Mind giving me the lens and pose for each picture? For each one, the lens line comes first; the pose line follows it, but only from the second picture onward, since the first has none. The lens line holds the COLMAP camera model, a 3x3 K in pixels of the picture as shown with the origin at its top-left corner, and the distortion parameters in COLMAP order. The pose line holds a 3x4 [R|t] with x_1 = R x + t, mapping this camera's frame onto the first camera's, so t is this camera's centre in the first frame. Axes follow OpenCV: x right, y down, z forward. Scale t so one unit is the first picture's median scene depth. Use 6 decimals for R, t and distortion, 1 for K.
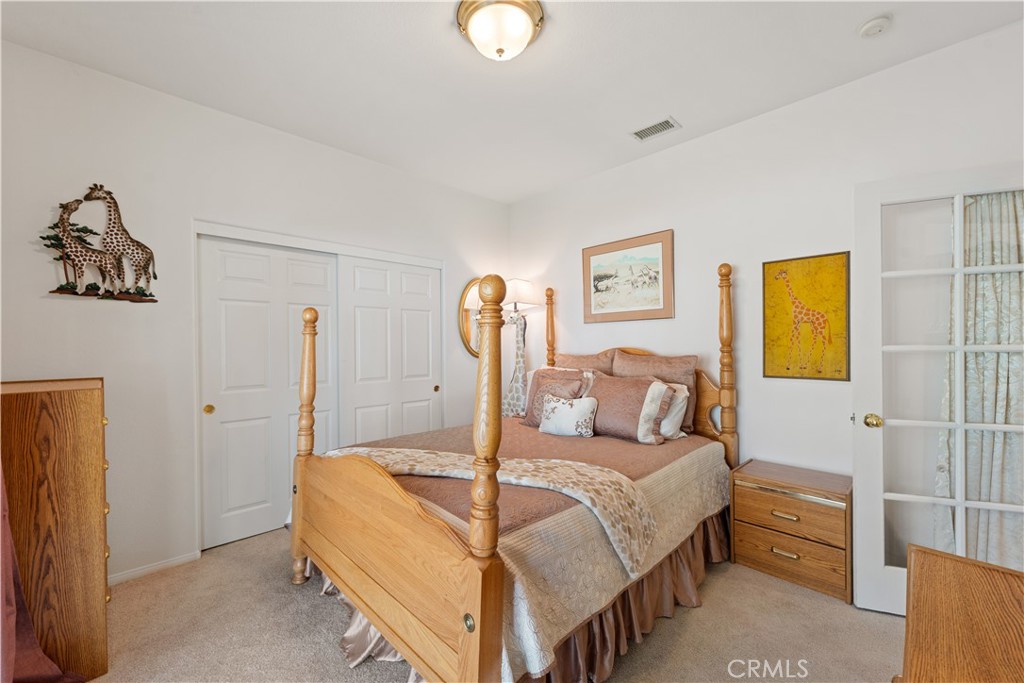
lens RADIAL K [[410.9, 0, 500.9], [0, 410.9, 345.7], [0, 0, 1]] dist [0.000058, -0.000480]
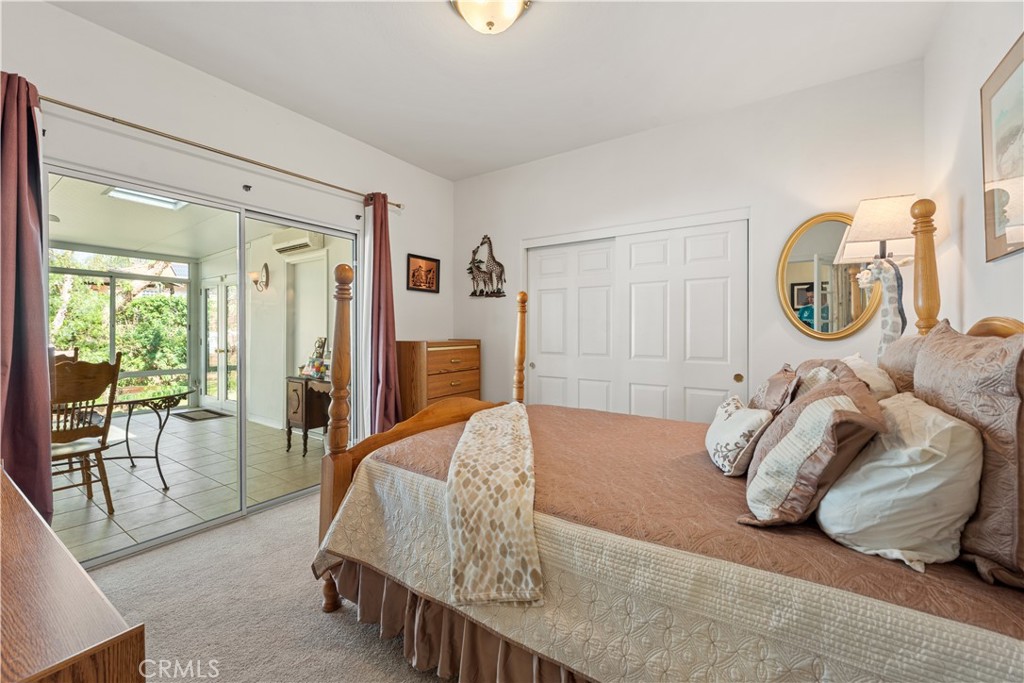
lens RADIAL K [[410.9, 0, 503.0], [0, 410.9, 331.8], [0, 0, 1]] dist [0.000058, -0.000480]
pose [[0.200859, 0.007058, -0.979595, 0.836743], [-0.008036, 0.999952, 0.005557, 0.030134], [0.979587, 0.006756, 0.200907, 0.698979]]
